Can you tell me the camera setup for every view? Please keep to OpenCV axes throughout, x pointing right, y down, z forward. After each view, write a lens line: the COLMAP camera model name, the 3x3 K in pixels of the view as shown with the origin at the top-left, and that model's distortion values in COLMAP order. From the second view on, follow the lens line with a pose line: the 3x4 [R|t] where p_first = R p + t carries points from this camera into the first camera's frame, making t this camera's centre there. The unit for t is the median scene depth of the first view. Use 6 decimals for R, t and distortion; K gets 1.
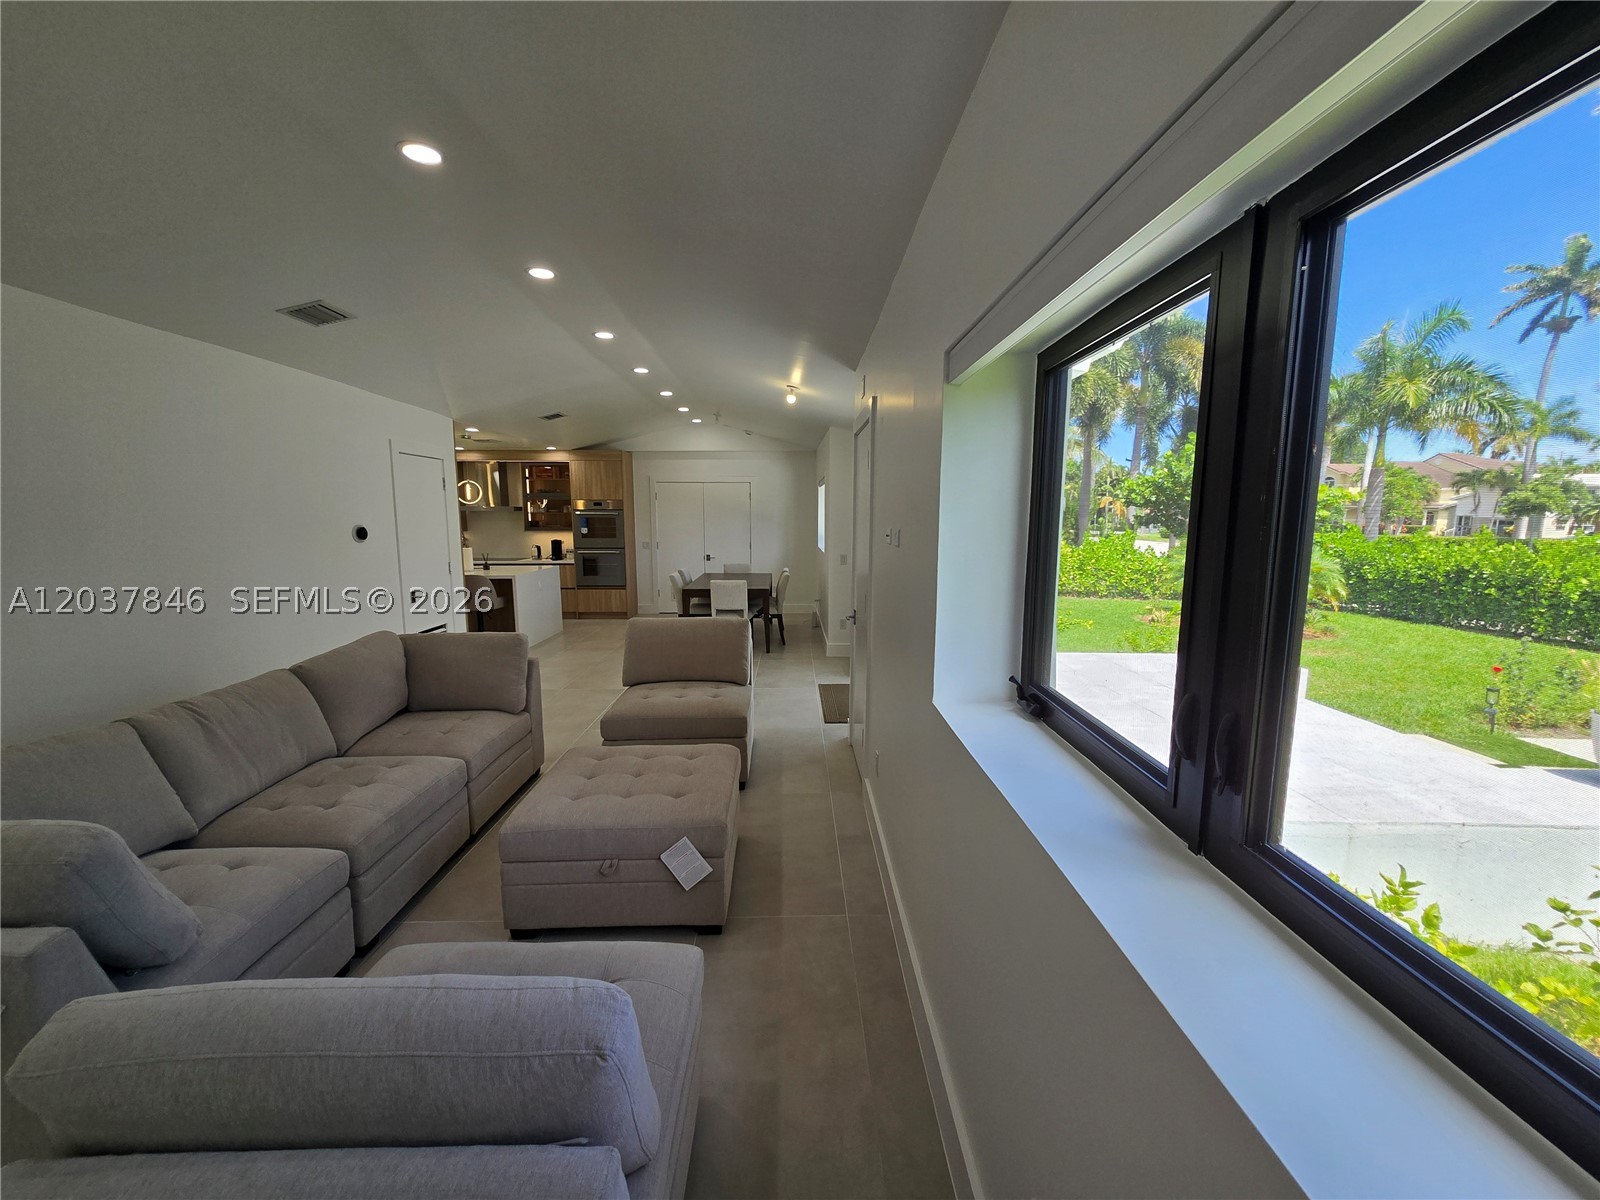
lens RADIAL K [[658.4, 0, 804.3], [0, 658.4, 597.0], [0, 0, 1]] dist [-0.000524, 0.000413]
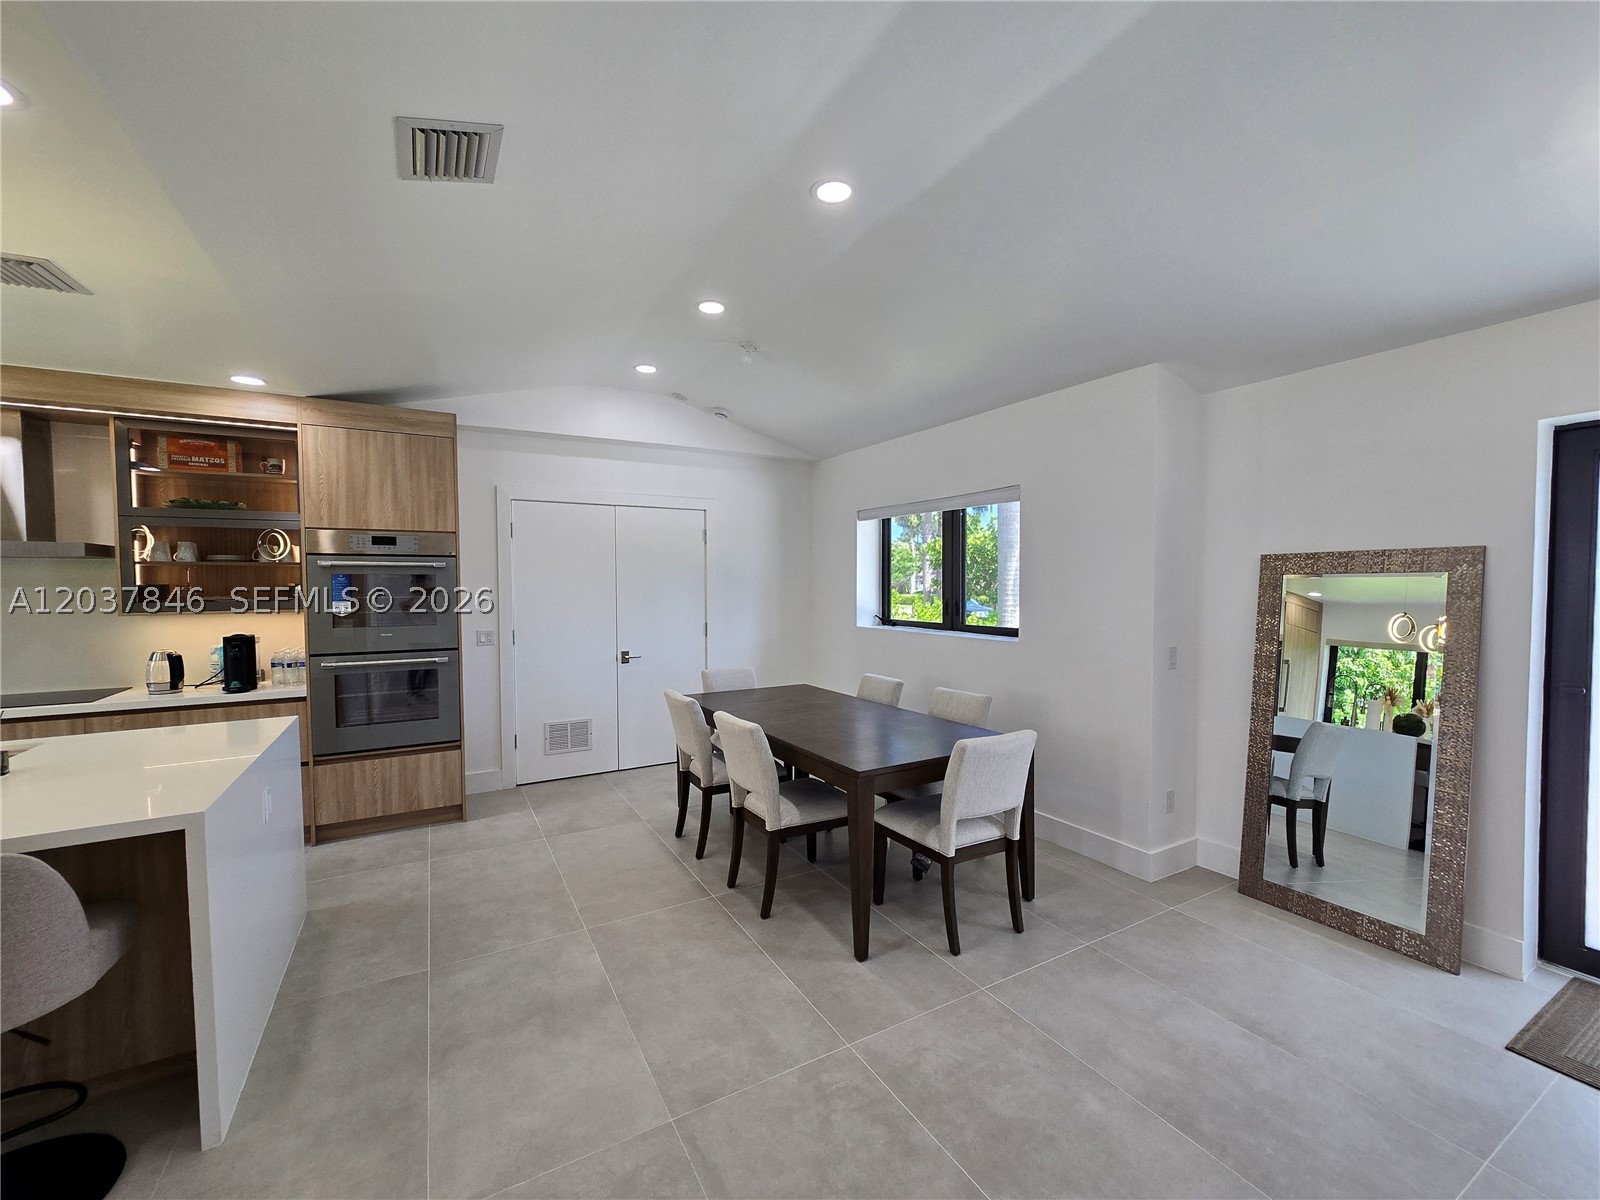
lens RADIAL K [[658.4, 0, 809.3], [0, 658.4, 604.2], [0, 0, 1]] dist [-0.000524, 0.000413]
pose [[0.877518, -0.018095, 0.479202, -0.276514], [0.064676, 0.994623, -0.080878, -0.054025], [-0.475162, 0.101965, 0.873970, 0.530944]]
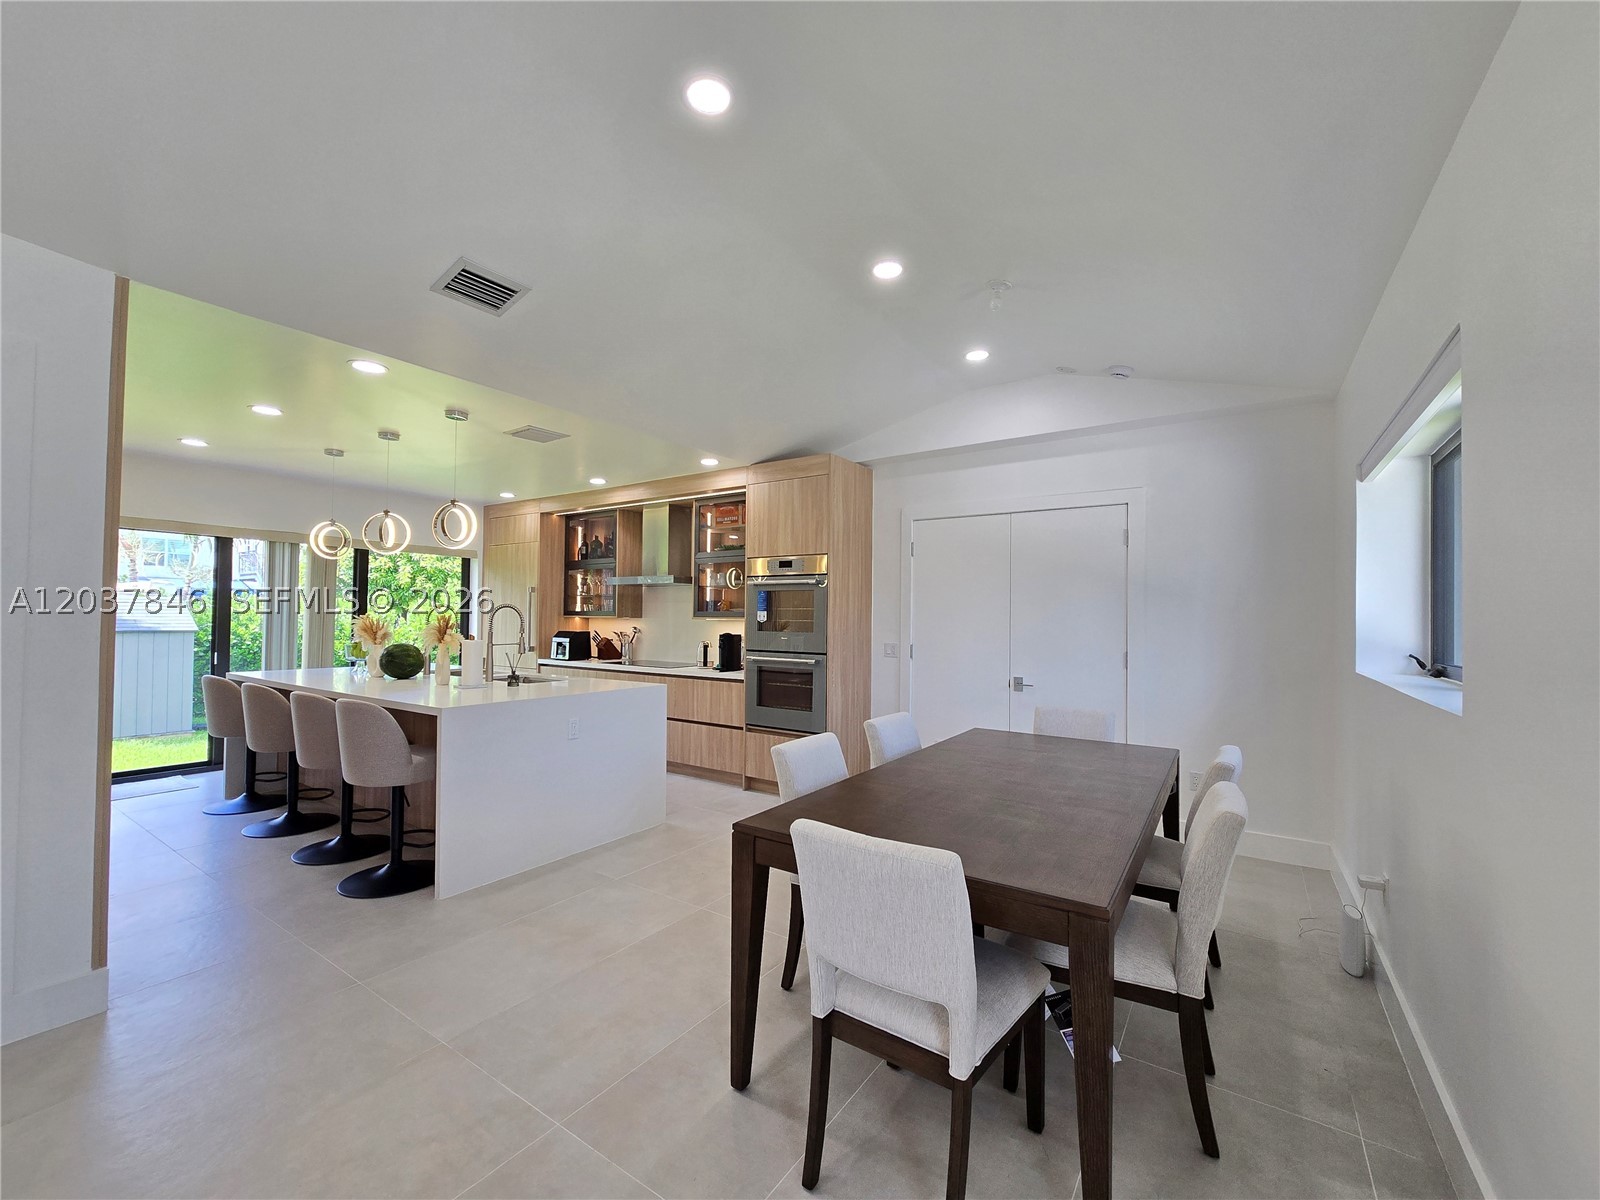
lens RADIAL K [[658.4, 0, 809.1], [0, 658.4, 604.9], [0, 0, 1]] dist [-0.000524, 0.000413]
pose [[0.817060, -0.000273, -0.576552, -0.009611], [-0.086444, 0.988638, -0.122971, -0.049500], [0.570035, 0.150314, 0.807754, 0.601341]]
